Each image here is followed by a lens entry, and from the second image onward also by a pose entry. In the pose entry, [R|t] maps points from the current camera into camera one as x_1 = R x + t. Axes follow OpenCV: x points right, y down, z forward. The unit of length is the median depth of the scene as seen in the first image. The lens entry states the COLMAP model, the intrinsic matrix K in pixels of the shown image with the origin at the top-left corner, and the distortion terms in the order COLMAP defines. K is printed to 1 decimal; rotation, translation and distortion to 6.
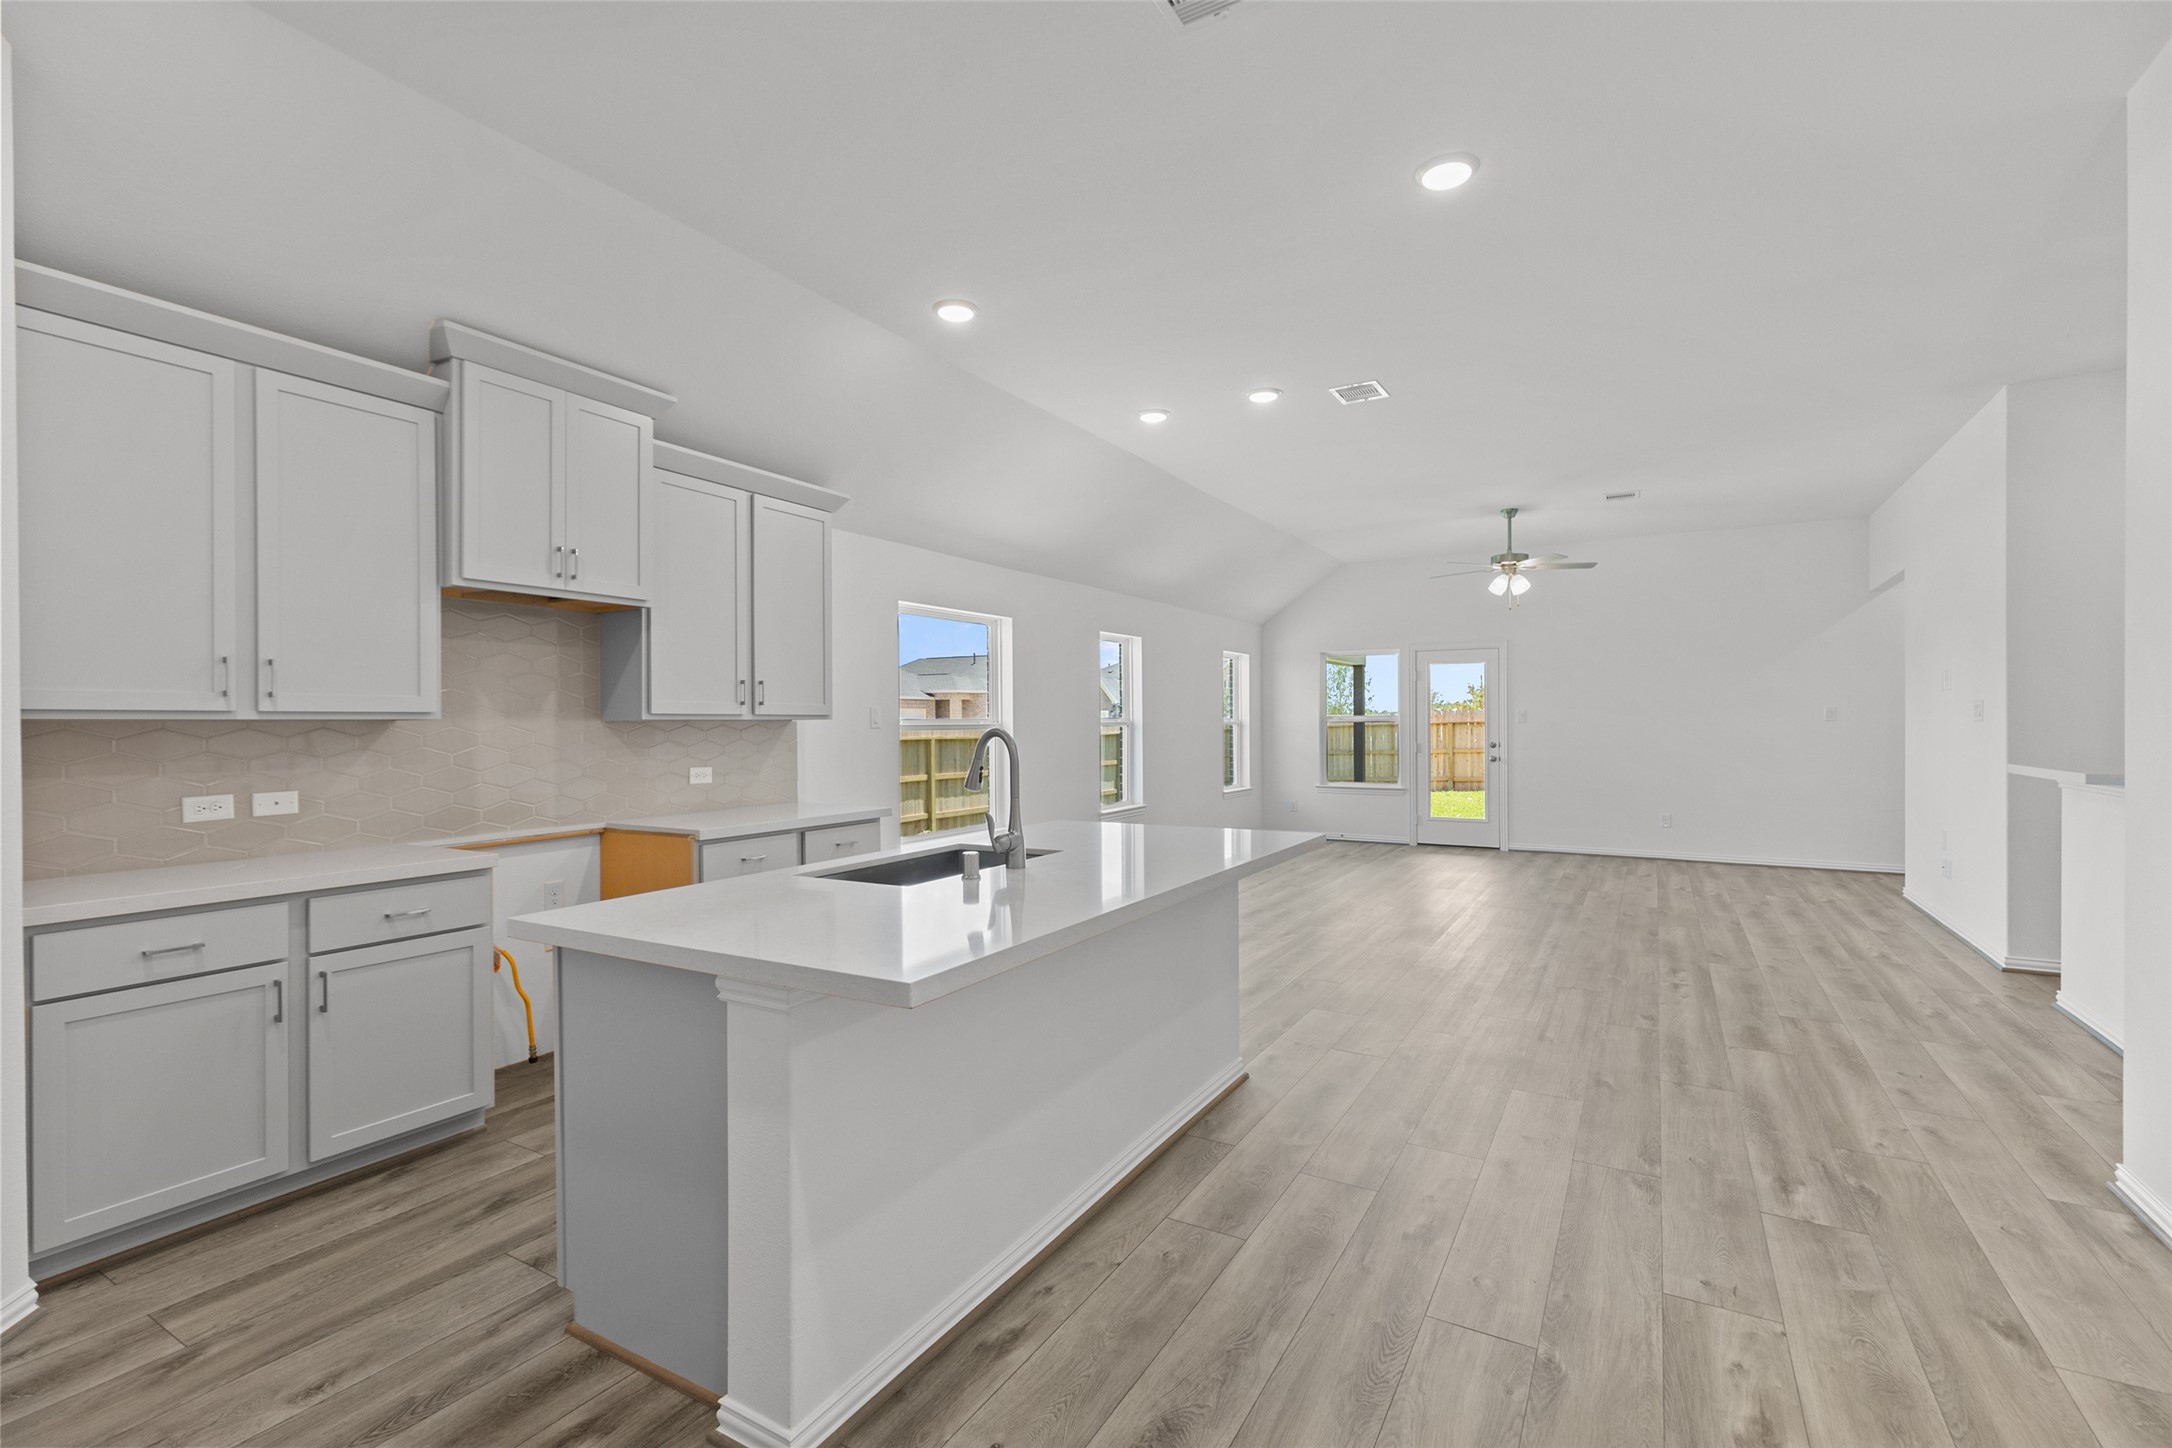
lens RADIAL K [[972.1, 0, 1082.0], [0, 972.1, 719.9], [0, 0, 1]] dist [-0.000294, 0.001000]
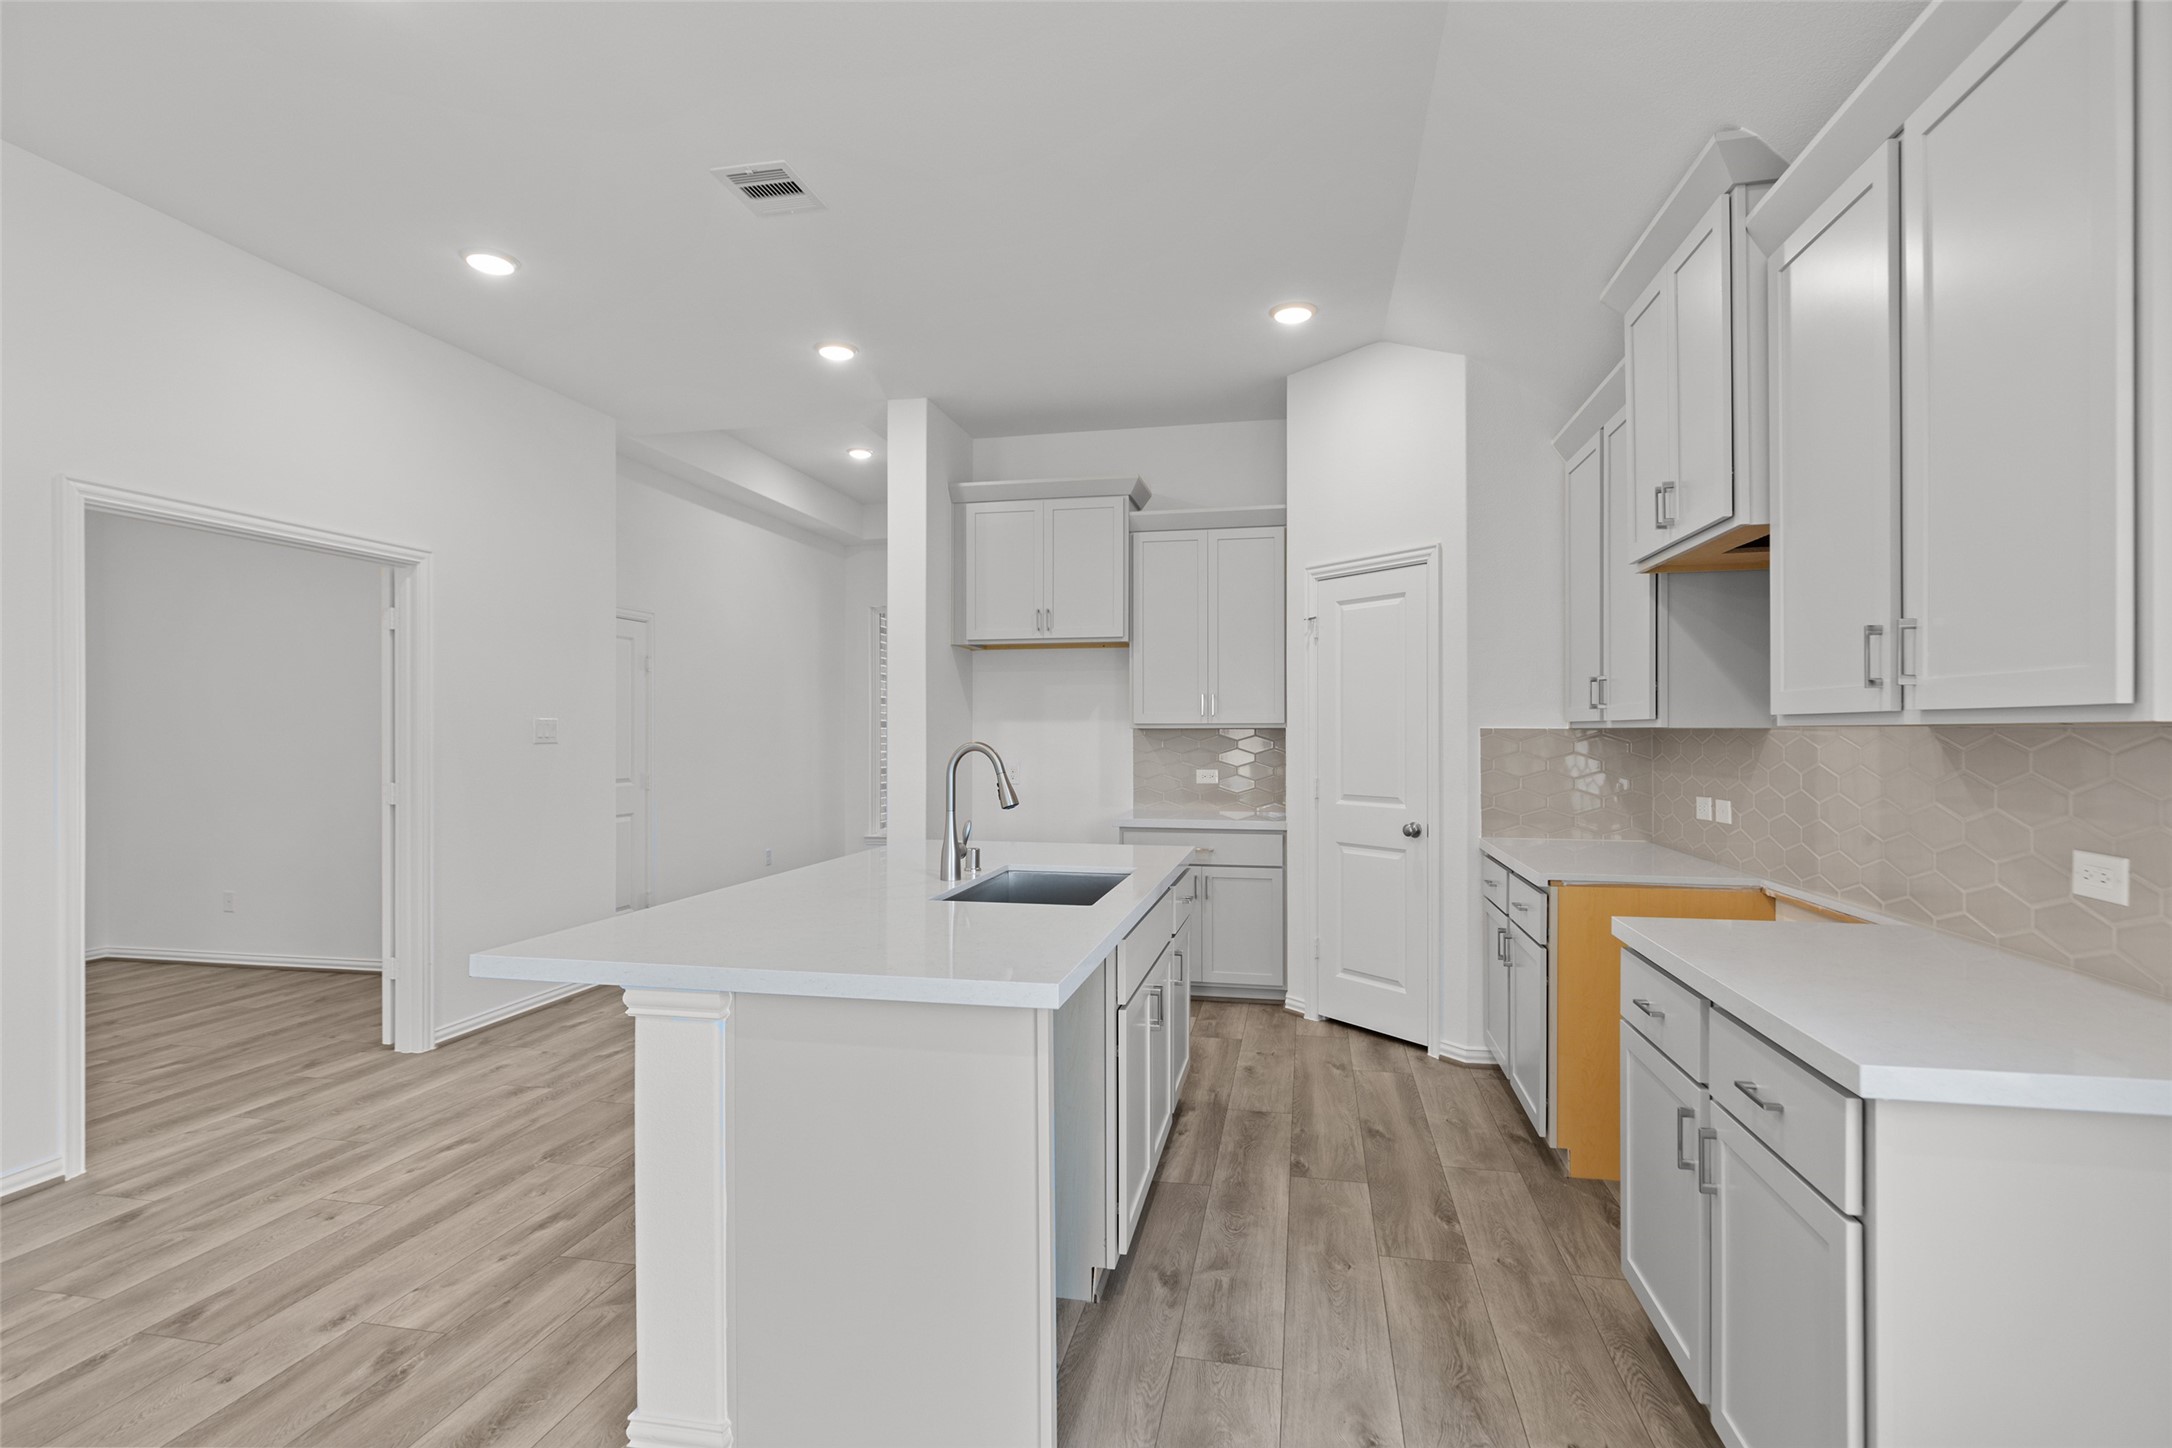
lens RADIAL K [[1045.6, 0, 1092.3], [0, 1045.6, 734.1], [0, 0, 1]] dist [-0.009441, 0.002488]
pose [[-0.944347, 0.008818, -0.328833, 0.068921], [0.008947, 0.999959, 0.001123, -0.000038], [0.328830, -0.001881, -0.944387, 0.963526]]
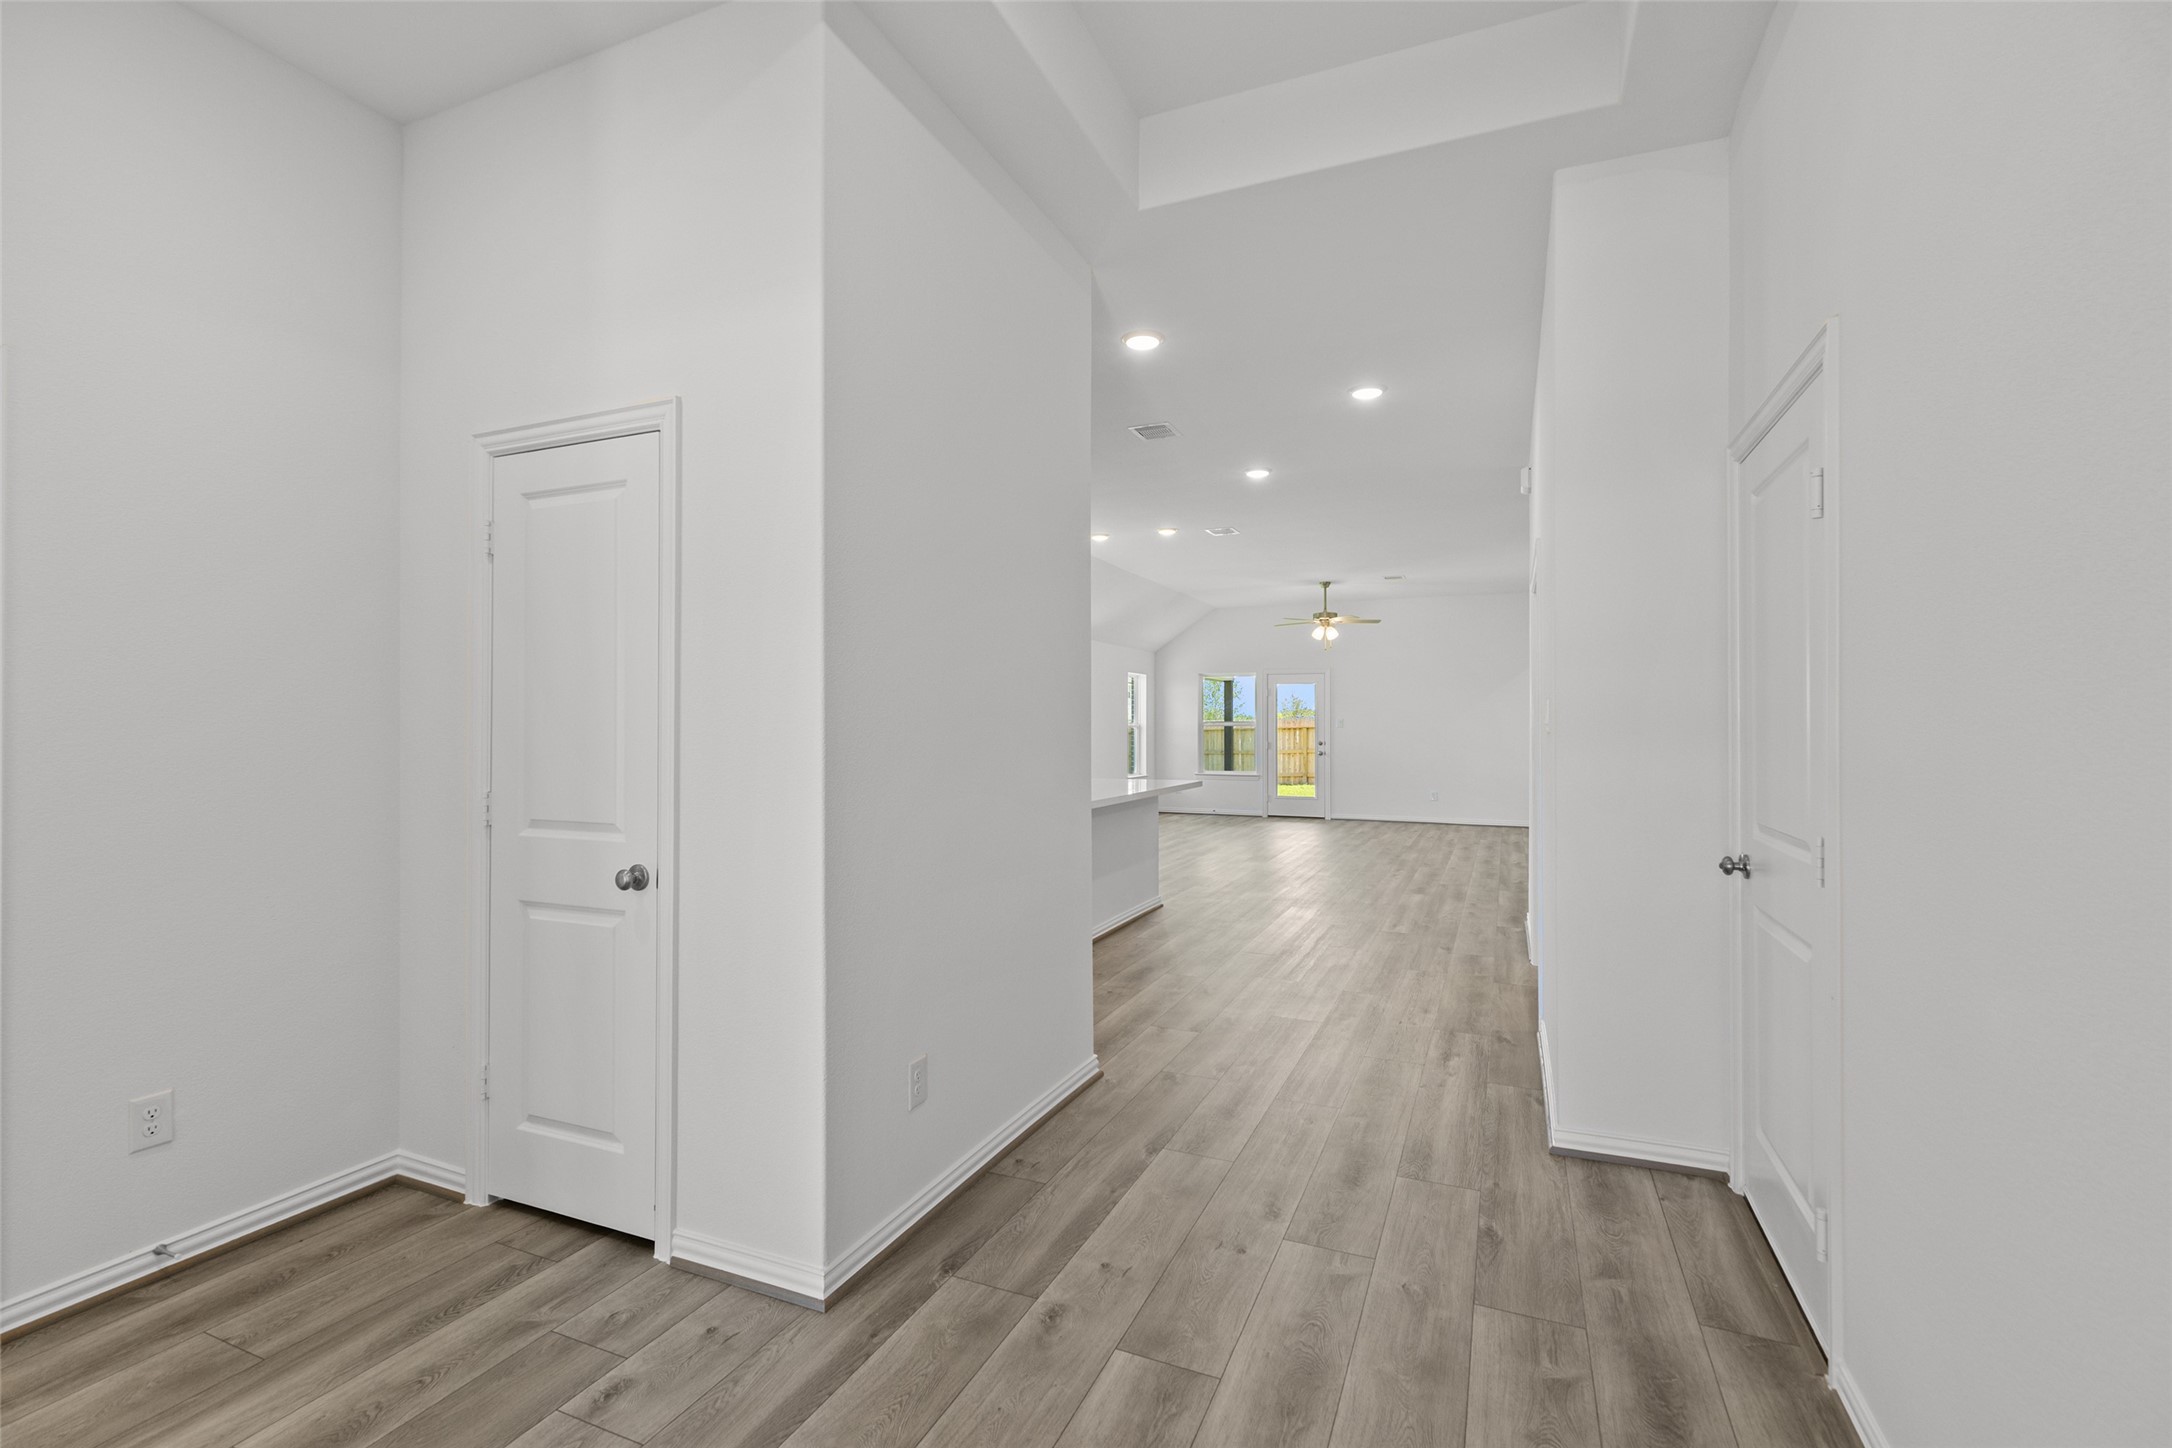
lens RADIAL K [[984.3, 0, 1085.7], [0, 984.3, 710.0], [0, 0, 1]] dist [0.009213, -0.001587]
pose [[0.991771, 0.008566, 0.127734, -0.148180], [-0.006709, 0.999866, -0.014962, 0.002541], [-0.127845, 0.013982, 0.991696, -0.584914]]
